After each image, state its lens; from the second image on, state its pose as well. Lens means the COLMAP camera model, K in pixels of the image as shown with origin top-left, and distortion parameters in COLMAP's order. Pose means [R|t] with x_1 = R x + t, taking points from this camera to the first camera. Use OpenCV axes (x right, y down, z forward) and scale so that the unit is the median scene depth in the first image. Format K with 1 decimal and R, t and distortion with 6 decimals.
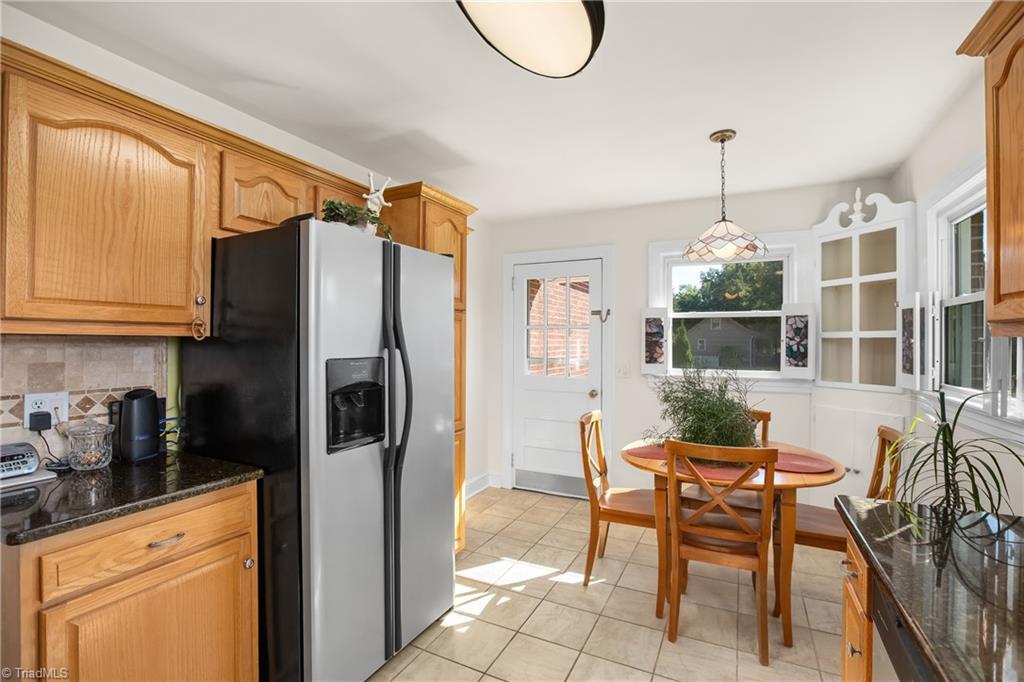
lens RADIAL K [[463.4, 0, 512.0], [0, 463.4, 341.0], [0, 0, 1]] dist [-0.058175, 0.026433]
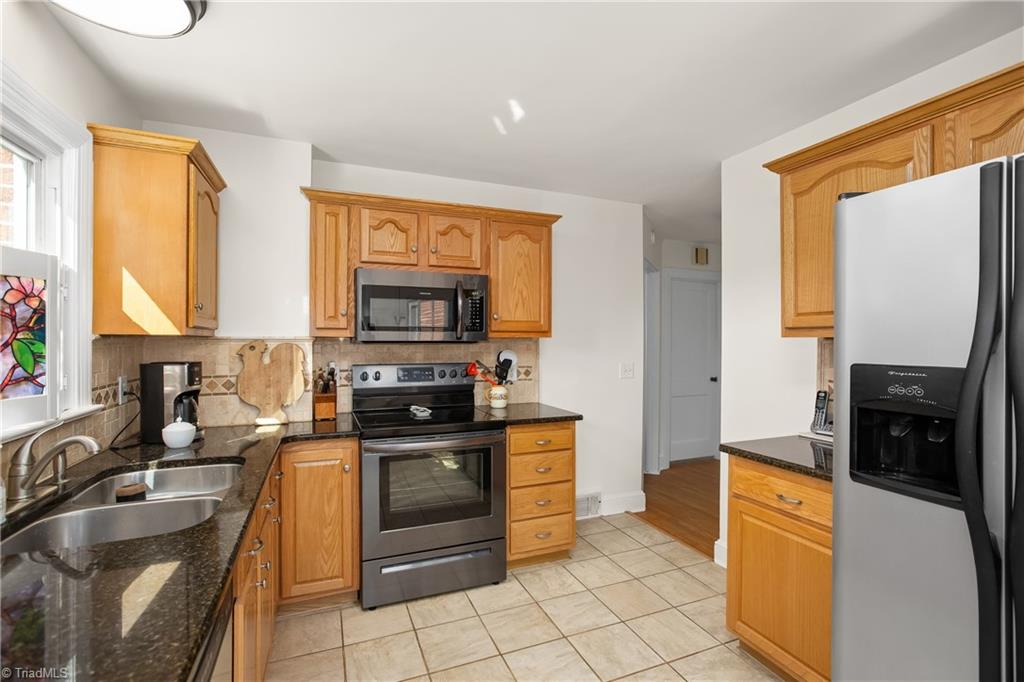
lens RADIAL K [[470.8, 0, 512.0], [0, 470.8, 341.0], [0, 0, 1]] dist [-0.035933, 0.012581]
pose [[-0.666186, -0.003609, -0.745777, 0.730758], [-0.003292, 0.999993, -0.001899, 0.001841], [0.745778, 0.001190, -0.666193, 1.292915]]
